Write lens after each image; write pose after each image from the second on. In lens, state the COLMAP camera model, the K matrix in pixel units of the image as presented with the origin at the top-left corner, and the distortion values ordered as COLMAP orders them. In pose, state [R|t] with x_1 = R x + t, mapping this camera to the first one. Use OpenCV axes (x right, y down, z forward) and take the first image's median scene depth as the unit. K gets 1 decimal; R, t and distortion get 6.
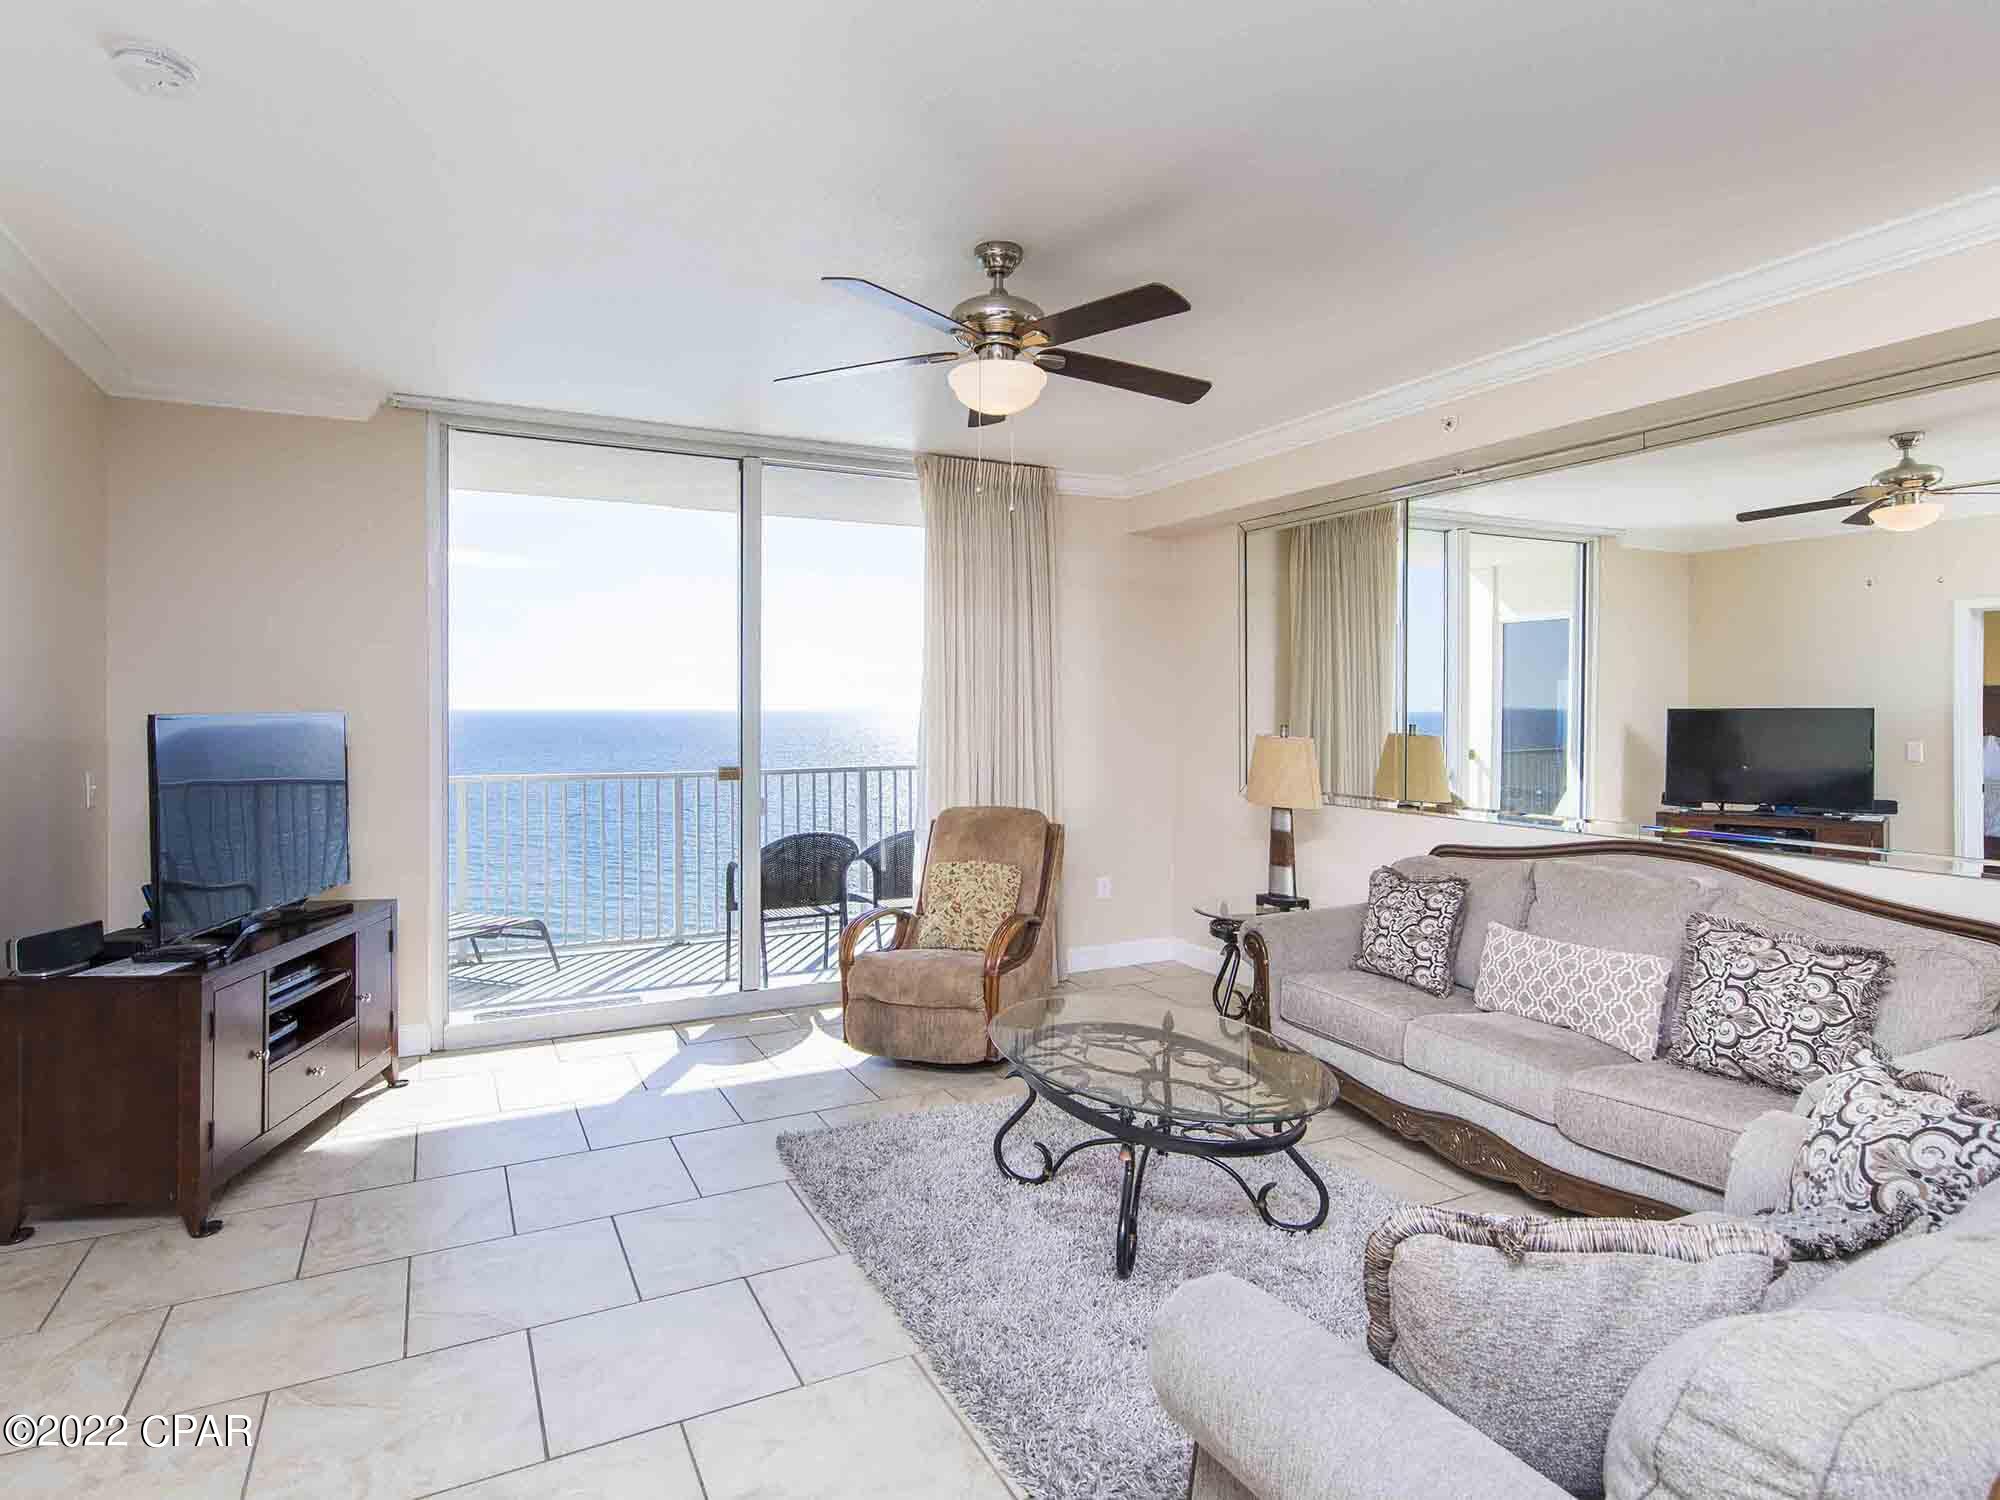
lens RADIAL K [[1101.4, 0, 968.2], [0, 1101.4, 719.5], [0, 0, 1]] dist [-0.001535, -0.000140]
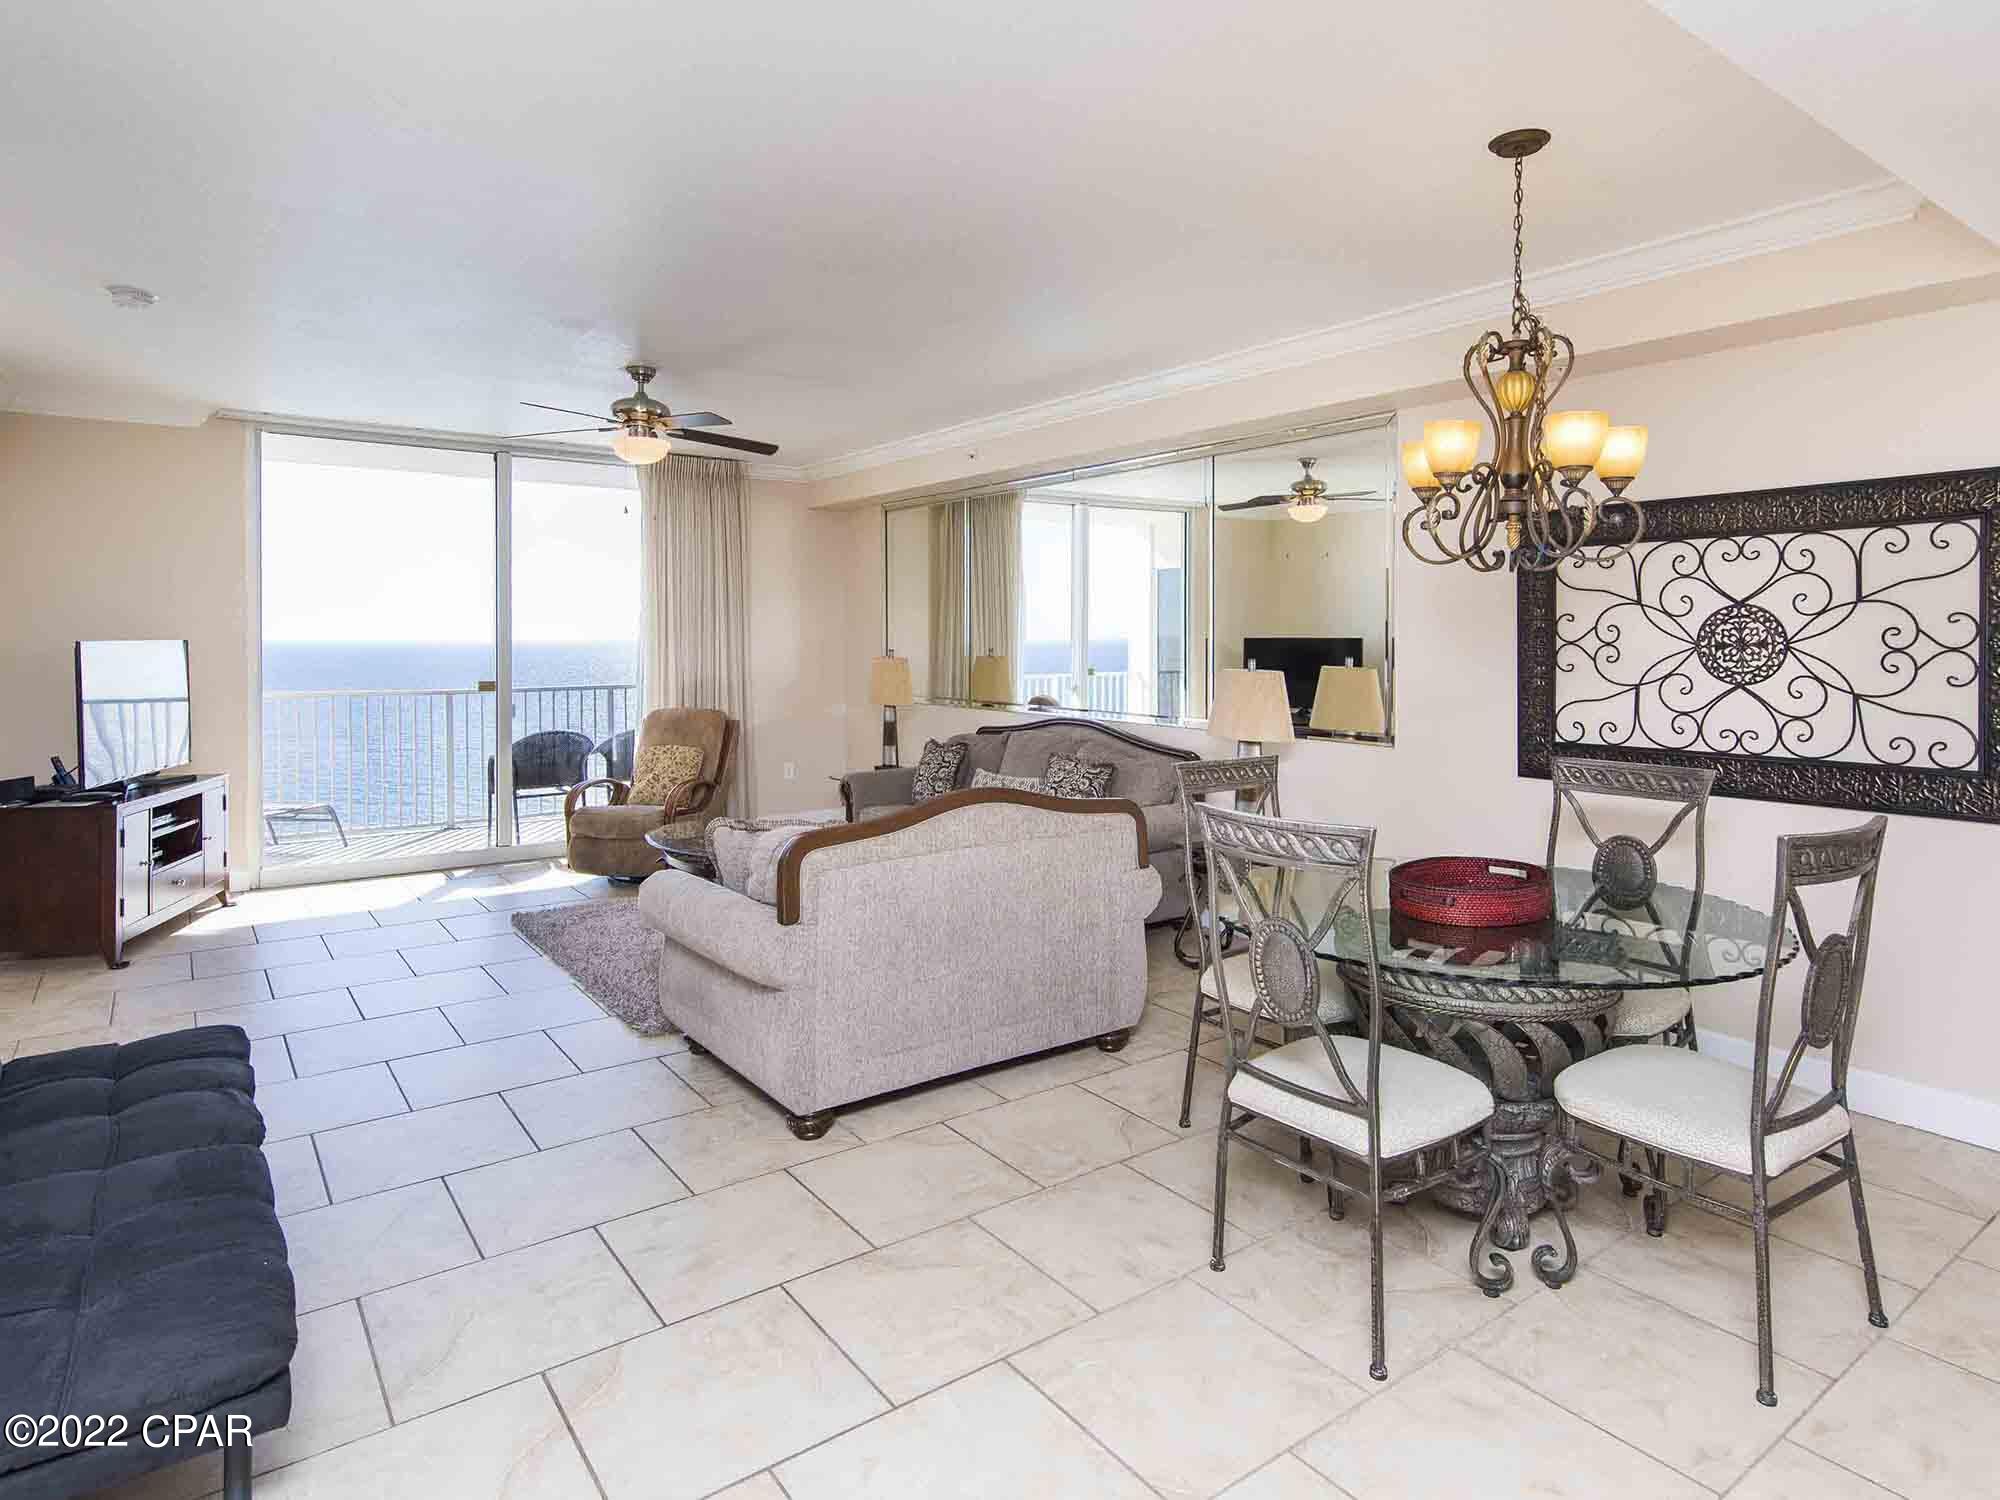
lens RADIAL K [[1117.9, 0, 1000.6], [0, 1117.9, 646.8], [0, 0, 1]] dist [0.005534, 0.001623]
pose [[0.982002, -0.002701, 0.188849, 0.150368], [0.003350, 0.999990, -0.003121, 0.006758], [-0.188838, 0.003697, 0.982001, -0.494309]]
